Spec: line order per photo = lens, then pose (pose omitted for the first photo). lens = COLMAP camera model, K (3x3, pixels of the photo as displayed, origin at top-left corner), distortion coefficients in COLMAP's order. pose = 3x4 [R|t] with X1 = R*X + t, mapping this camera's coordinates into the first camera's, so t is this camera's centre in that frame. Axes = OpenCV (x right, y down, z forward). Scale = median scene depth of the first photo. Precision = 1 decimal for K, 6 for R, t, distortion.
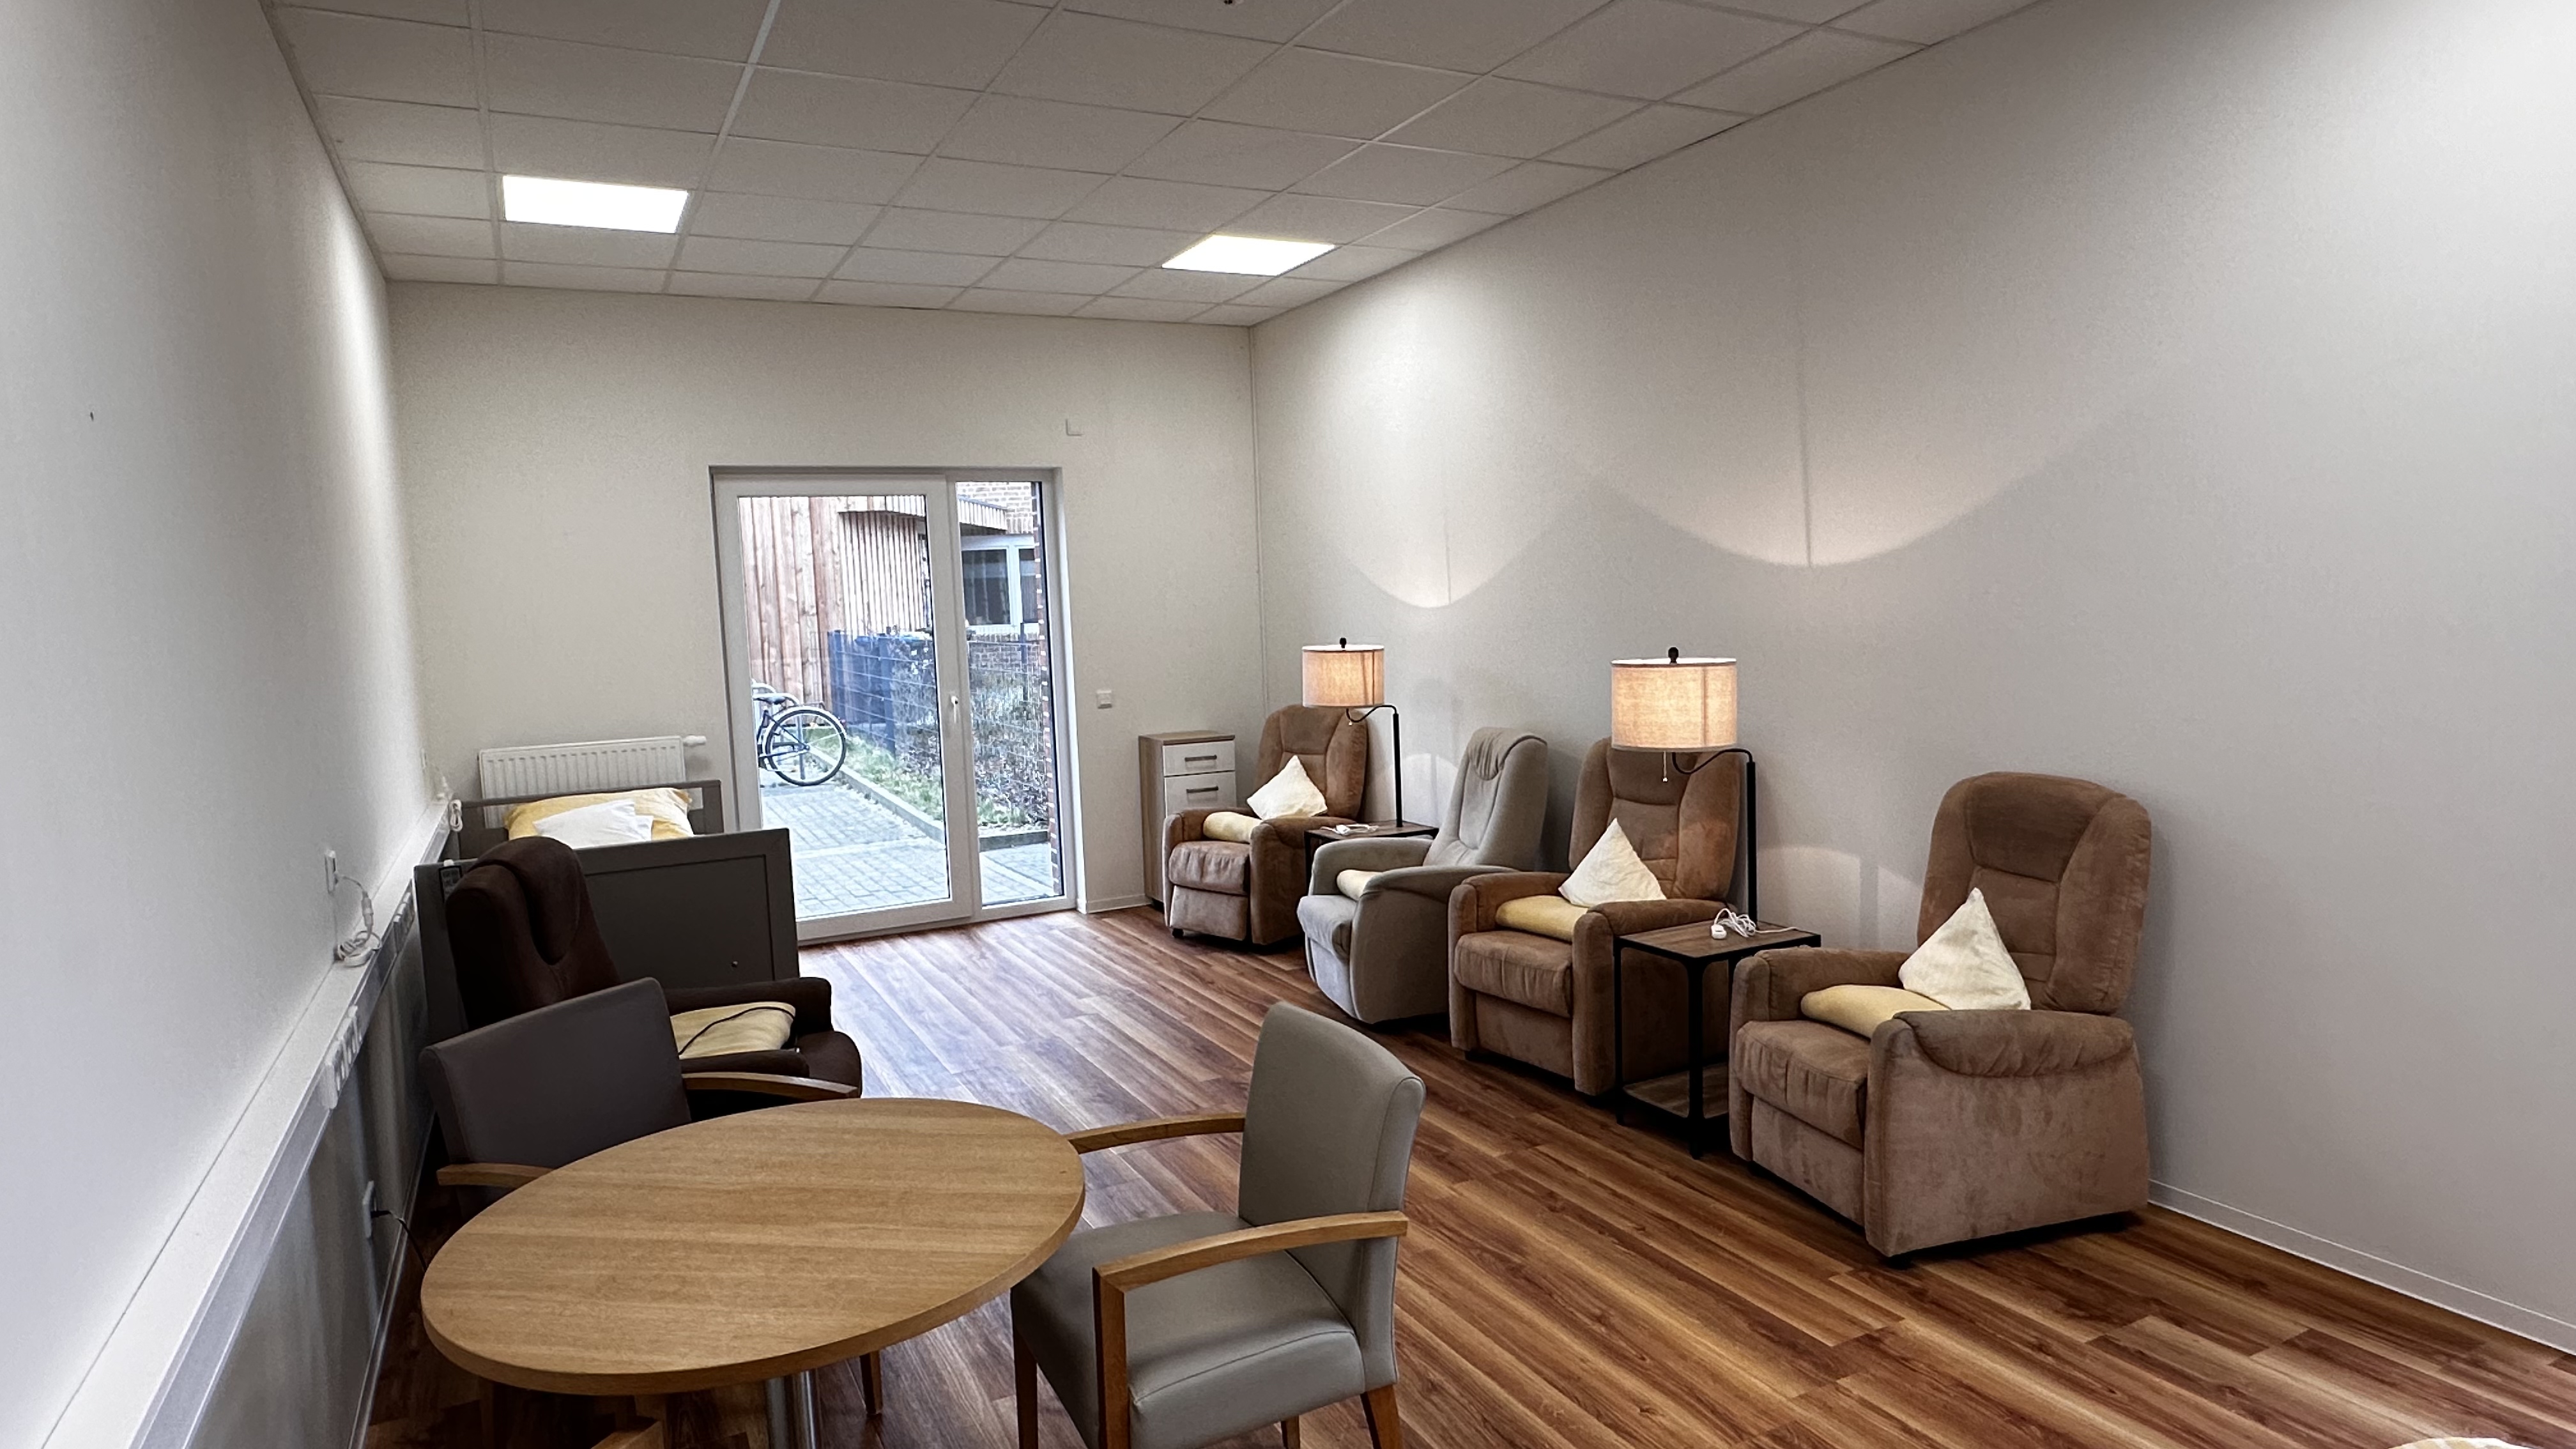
lens RADIAL K [[1434.3, 0, 1274.4], [0, 1434.3, 729.9], [0, 0, 1]] dist [-0.000971, -0.000927]
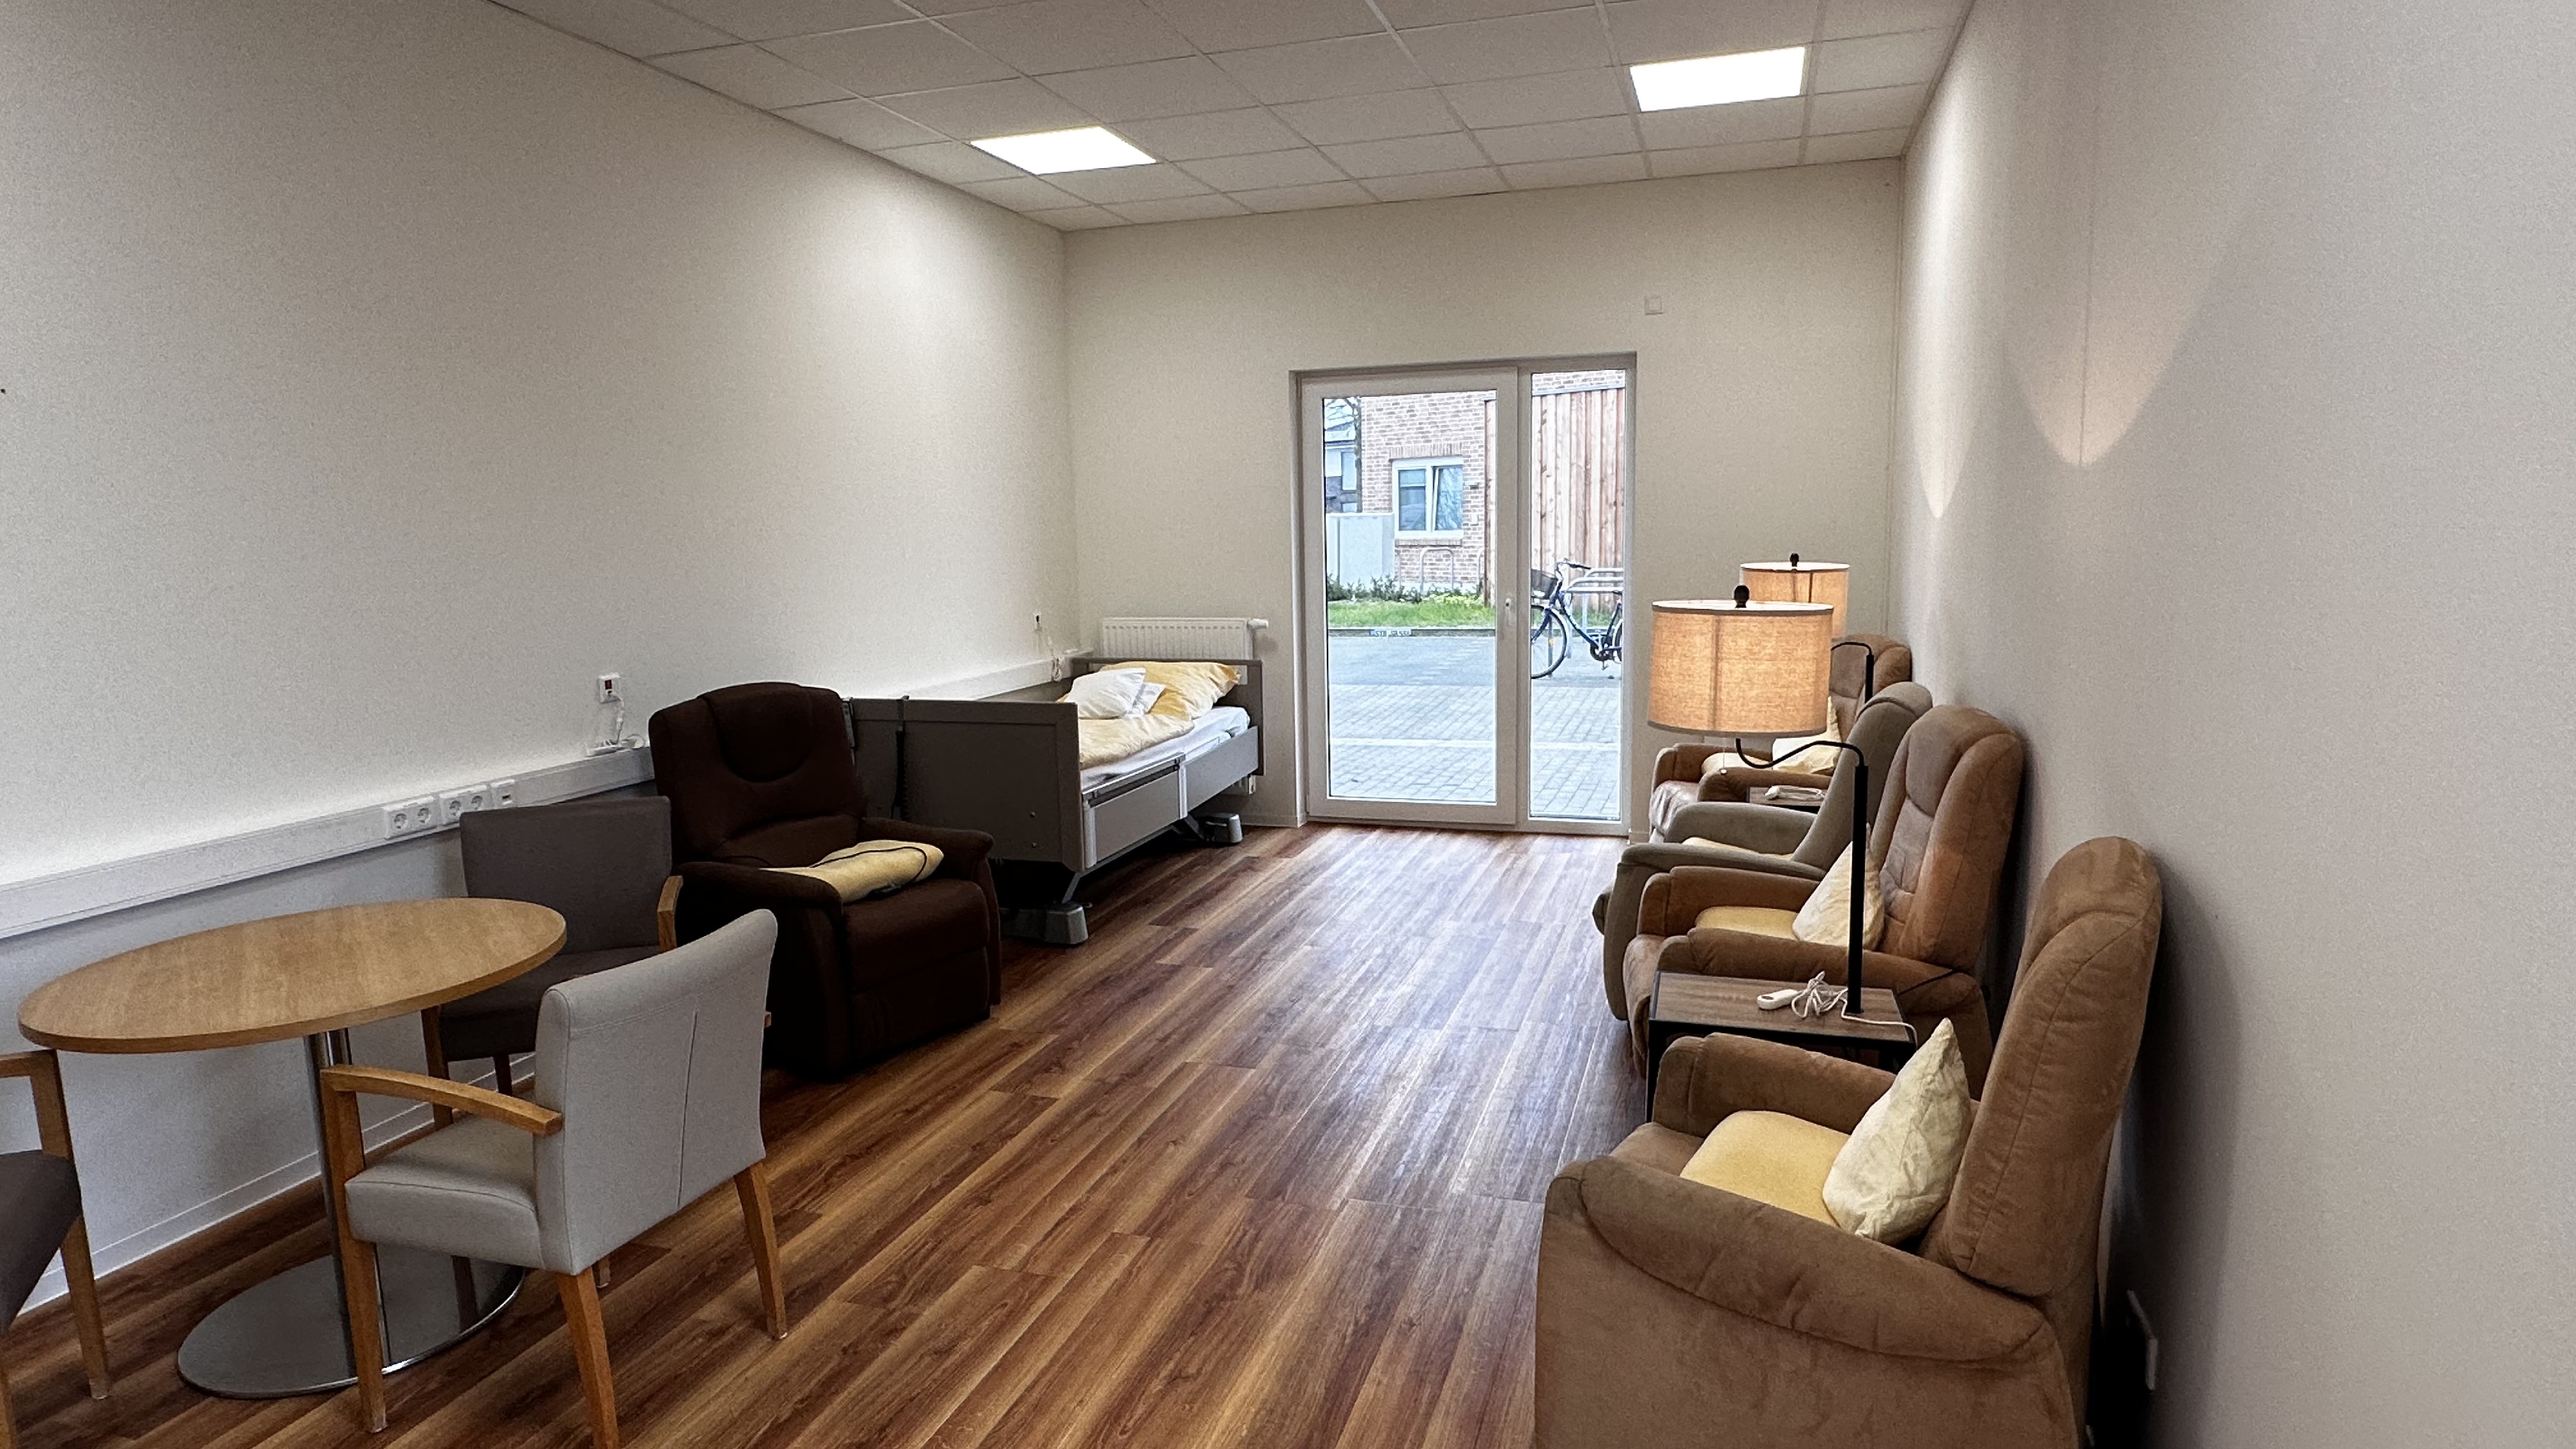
lens RADIAL K [[1434.3, 0, 1287.0], [0, 1434.3, 725.4], [0, 0, 1]] dist [-0.000971, -0.000927]
pose [[0.710122, 0.123070, -0.693239, 0.504233], [-0.072331, 0.992147, 0.102042, -0.037239], [0.700354, -0.022320, 0.713447, 0.282797]]
